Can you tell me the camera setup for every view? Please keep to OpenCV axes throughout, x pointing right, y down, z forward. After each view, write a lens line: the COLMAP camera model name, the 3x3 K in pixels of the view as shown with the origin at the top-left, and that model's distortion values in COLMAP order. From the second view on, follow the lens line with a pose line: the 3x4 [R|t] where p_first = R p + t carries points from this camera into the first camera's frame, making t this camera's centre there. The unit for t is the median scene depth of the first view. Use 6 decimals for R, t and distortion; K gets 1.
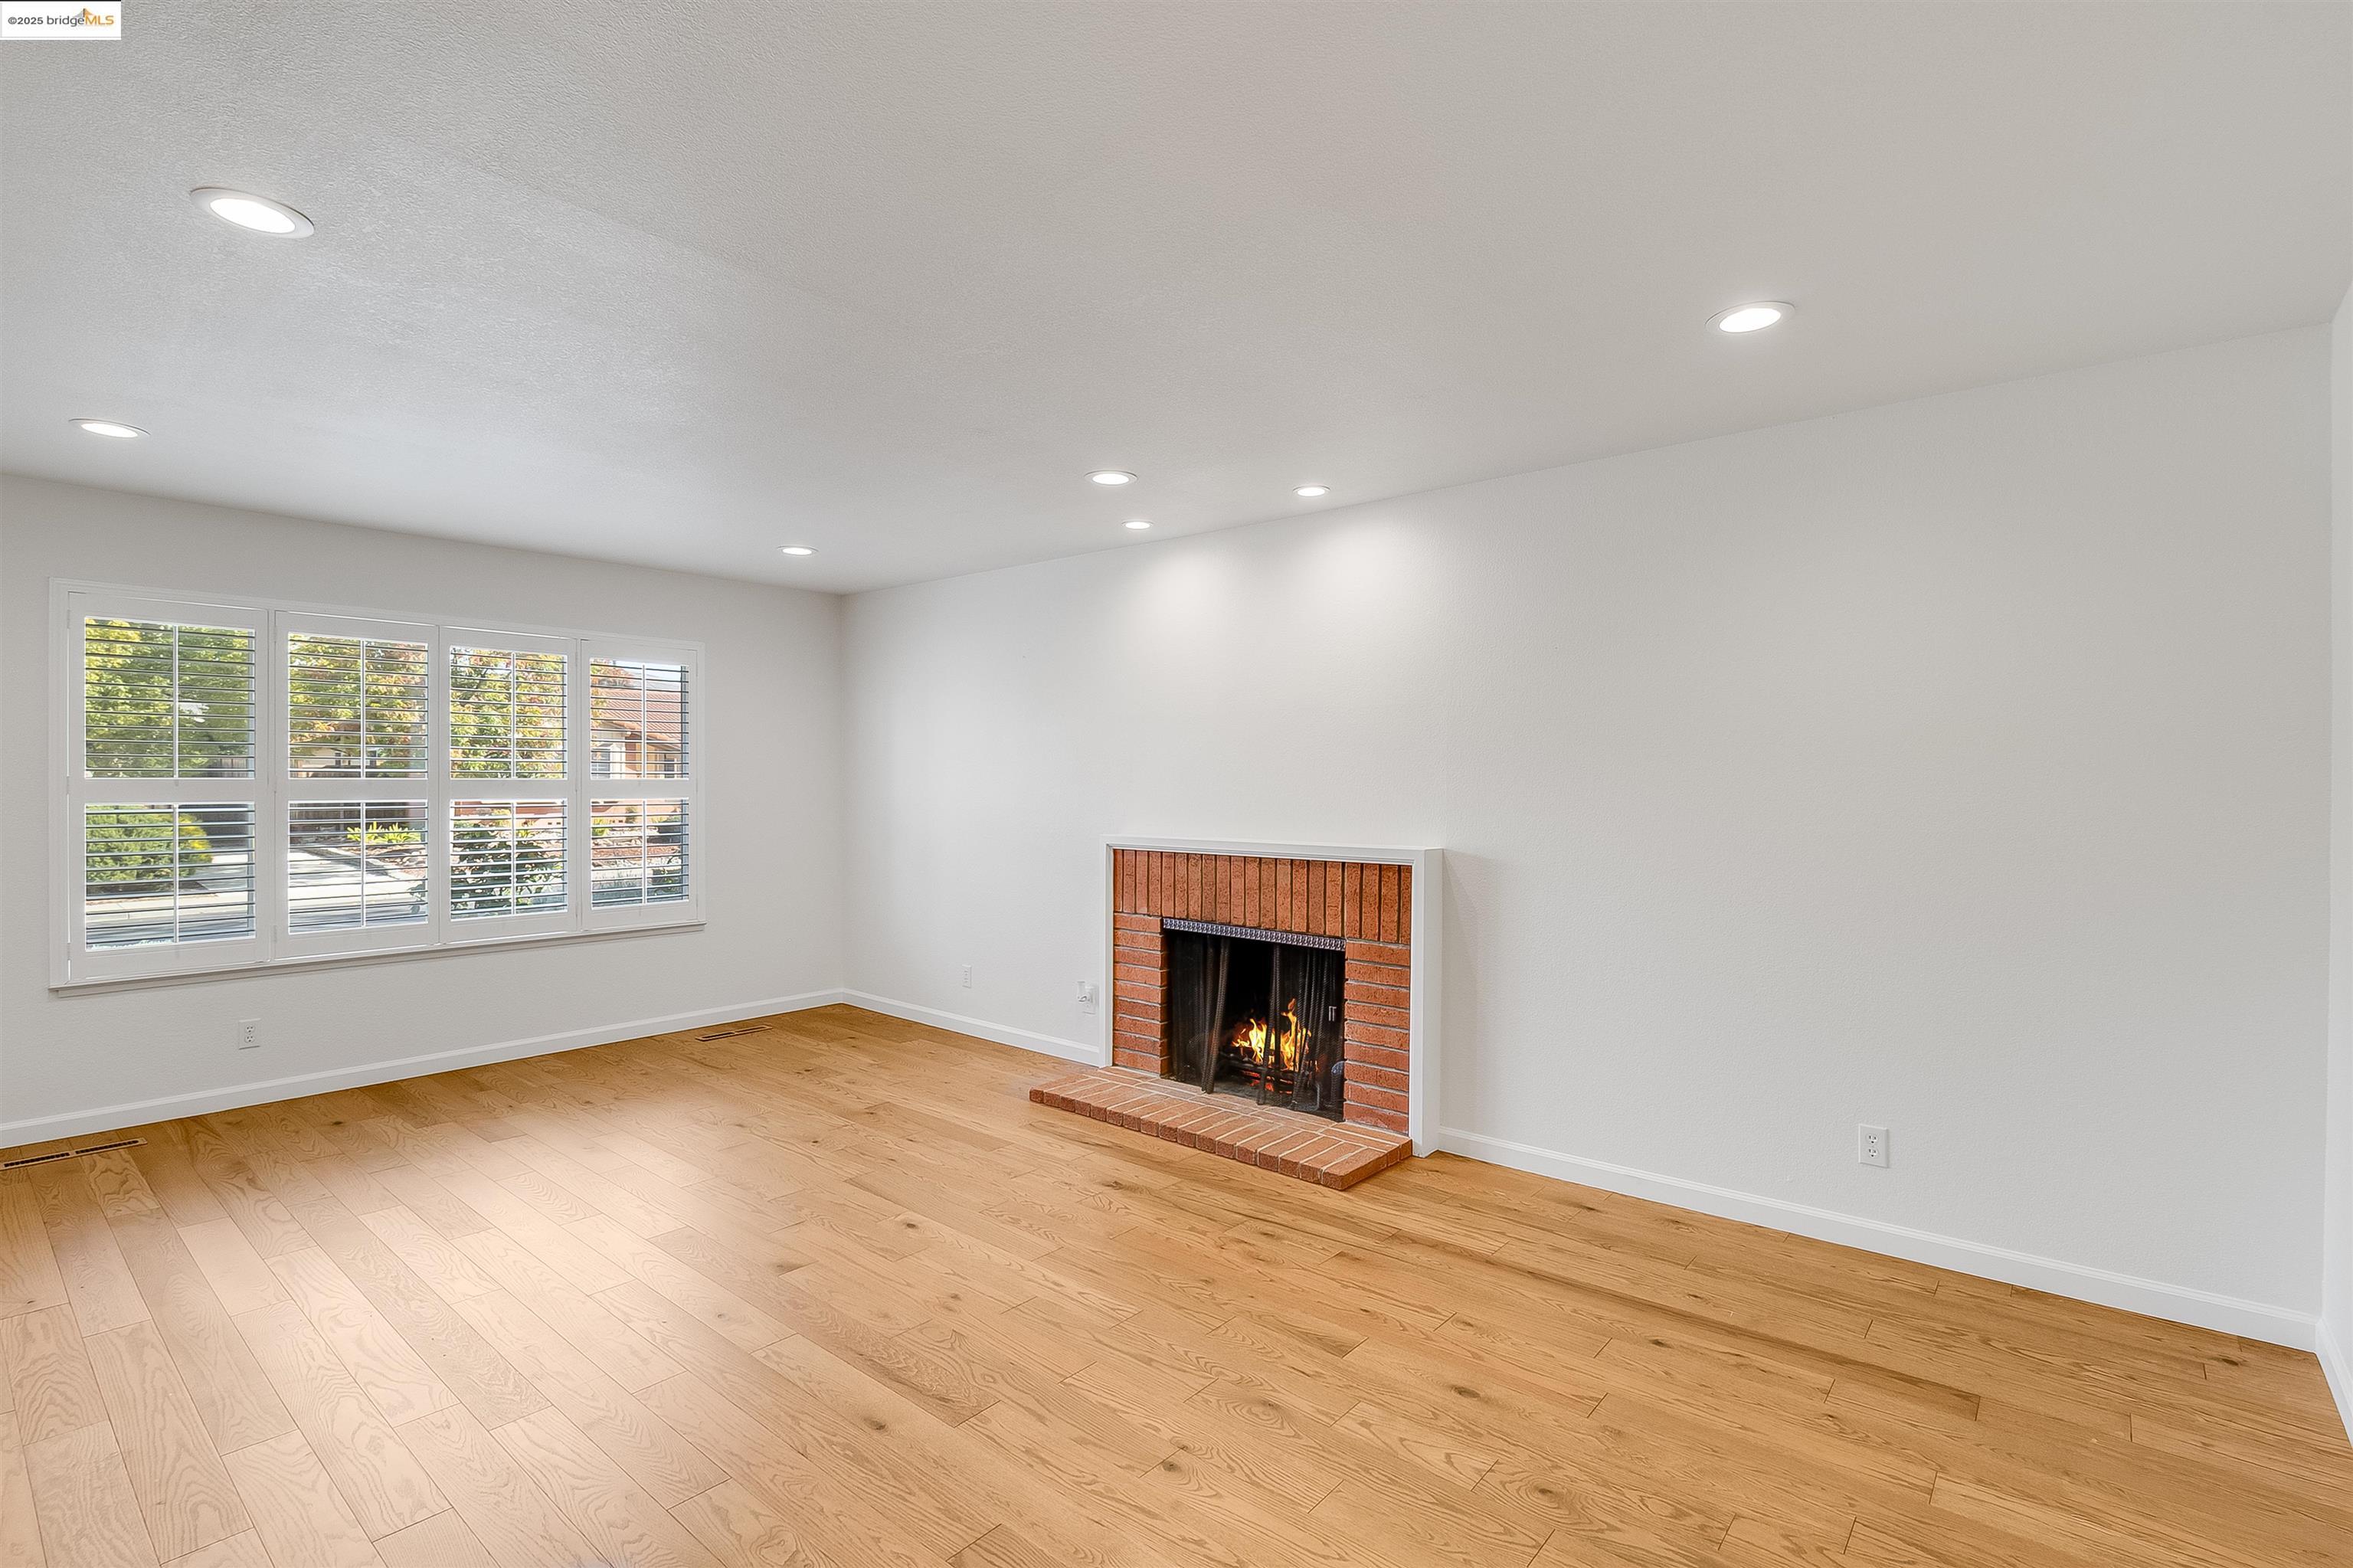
lens RADIAL K [[1095.0, 0, 1166.4], [0, 1095.0, 765.6], [0, 0, 1]] dist [0.000040, -0.000075]
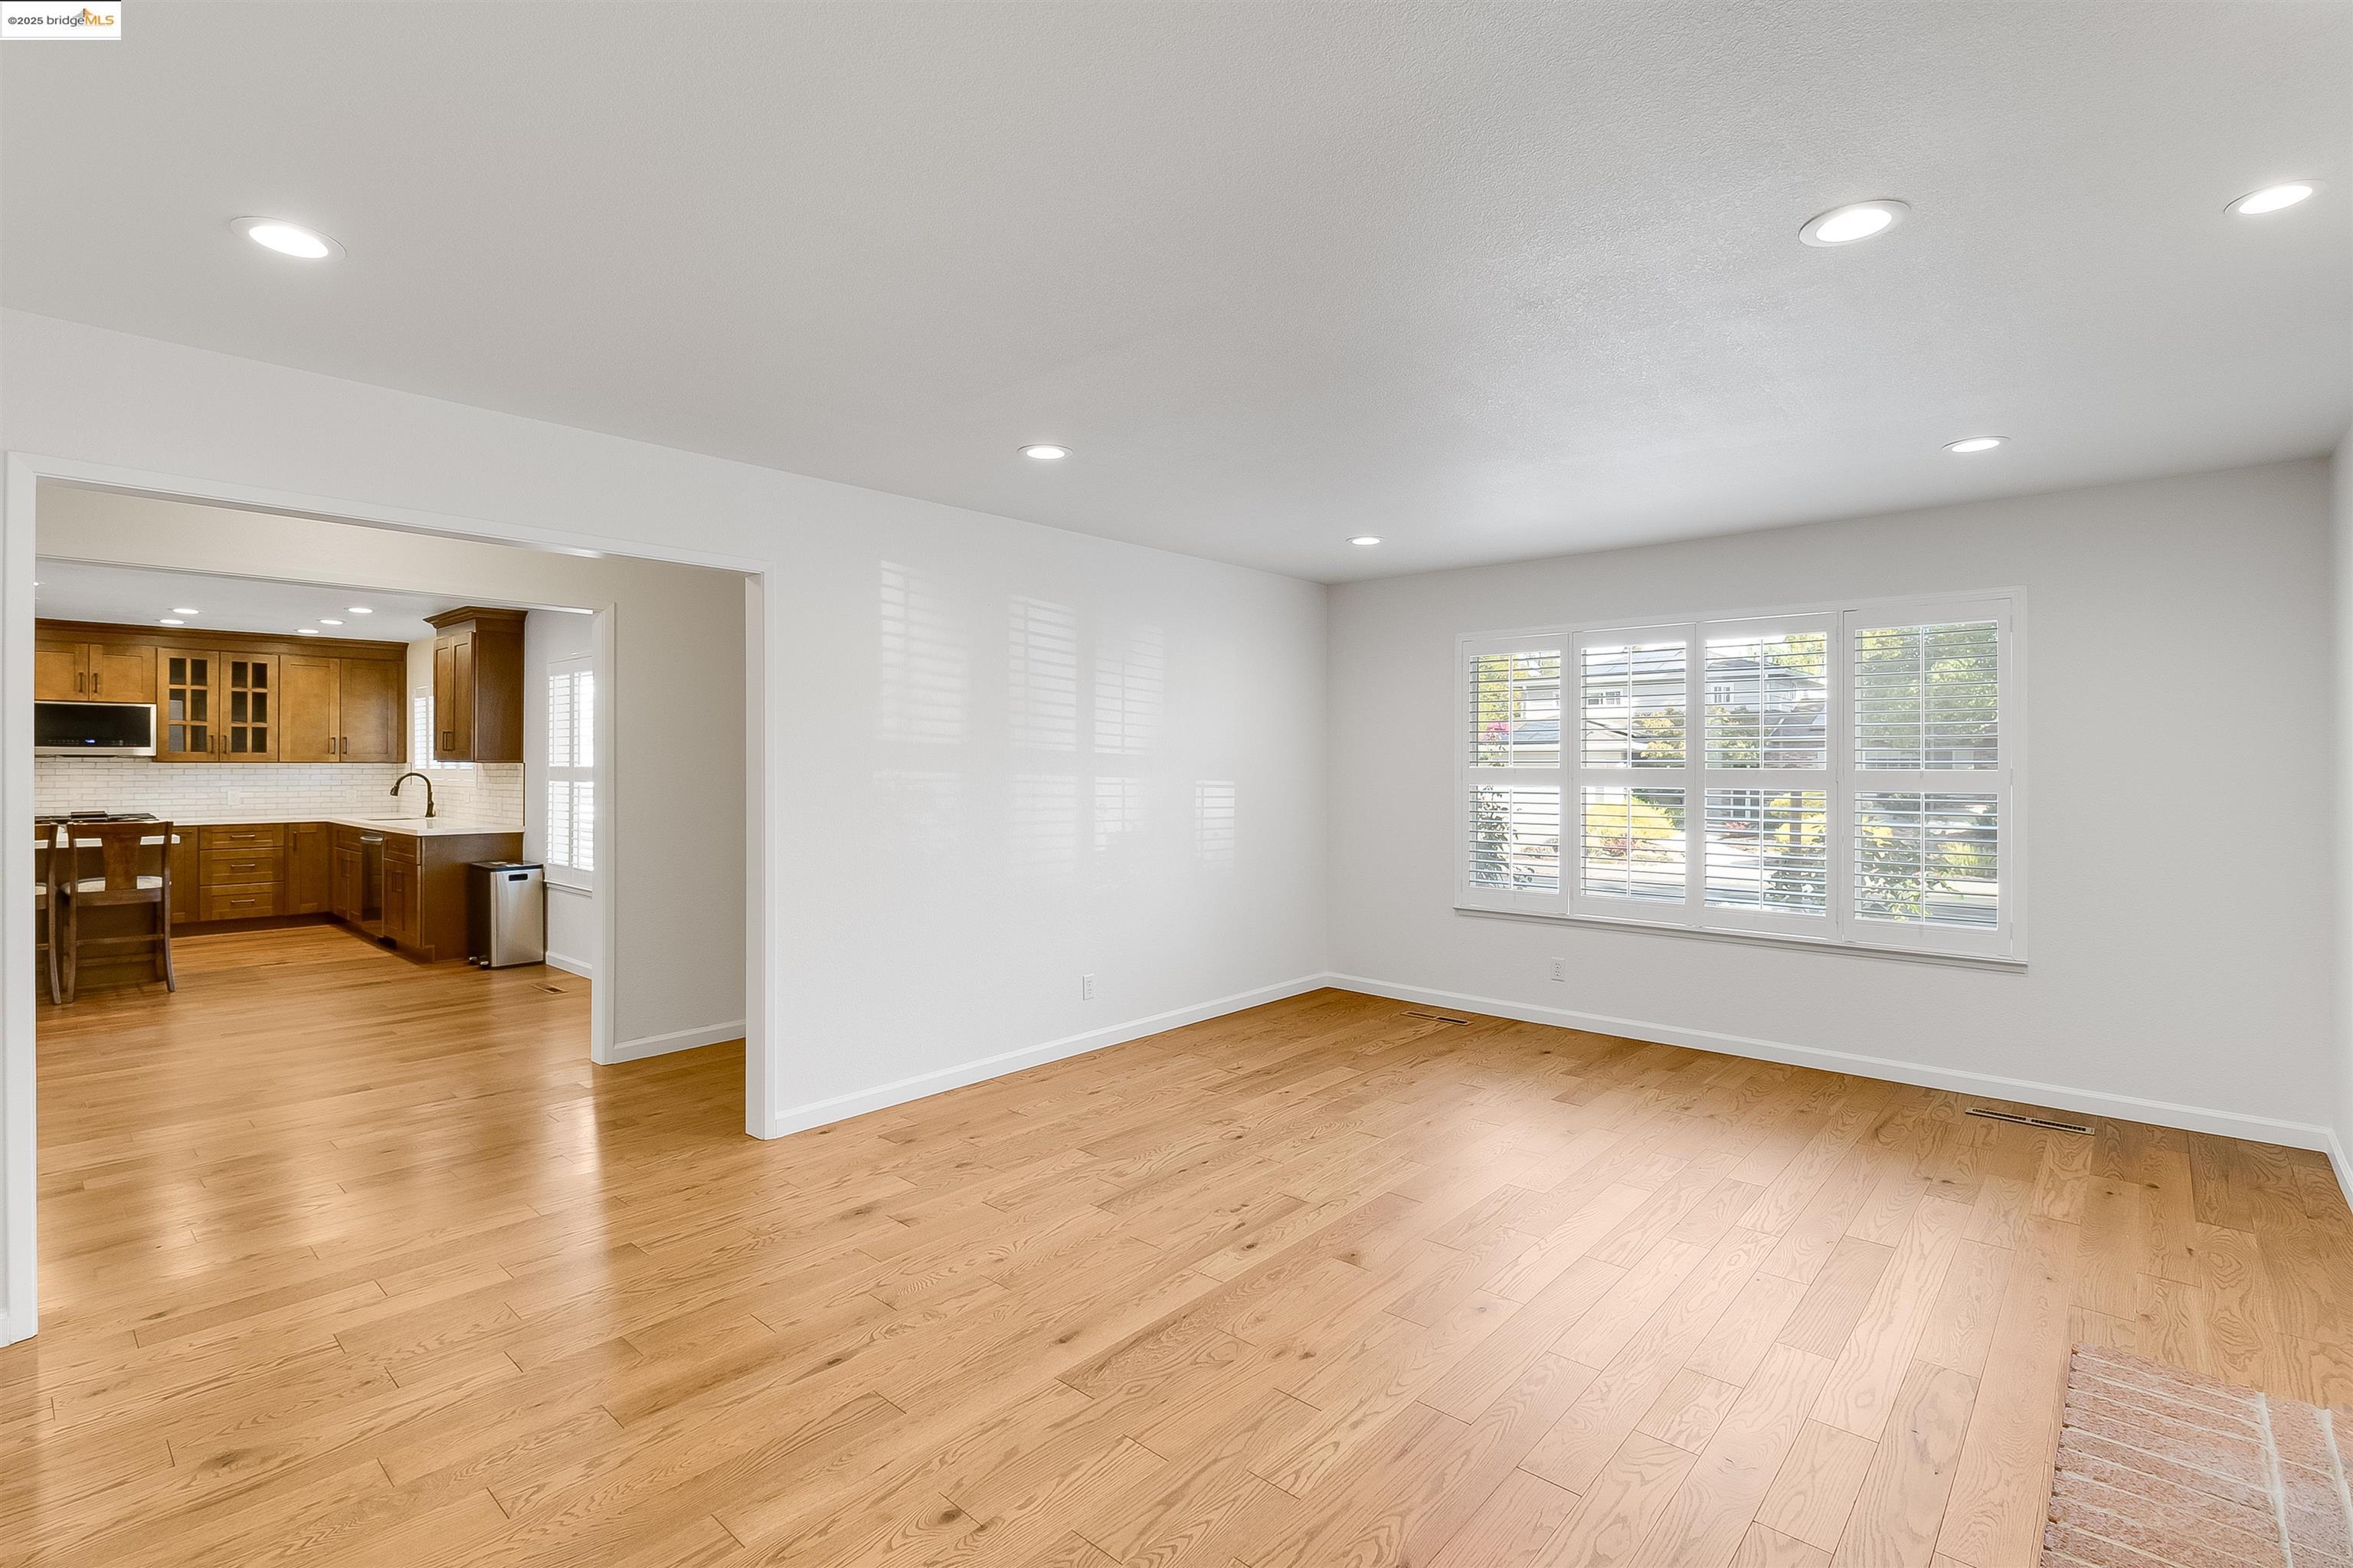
lens RADIAL K [[1095.0, 0, 1166.4], [0, 1095.0, 765.6], [0, 0, 1]] dist [0.000040, -0.000075]
pose [[-0.025925, -0.000510, -0.999664, 0.444175], [0.011652, 0.999932, -0.000812, 0.004539], [0.999596, -0.011669, -0.025917, 0.583043]]
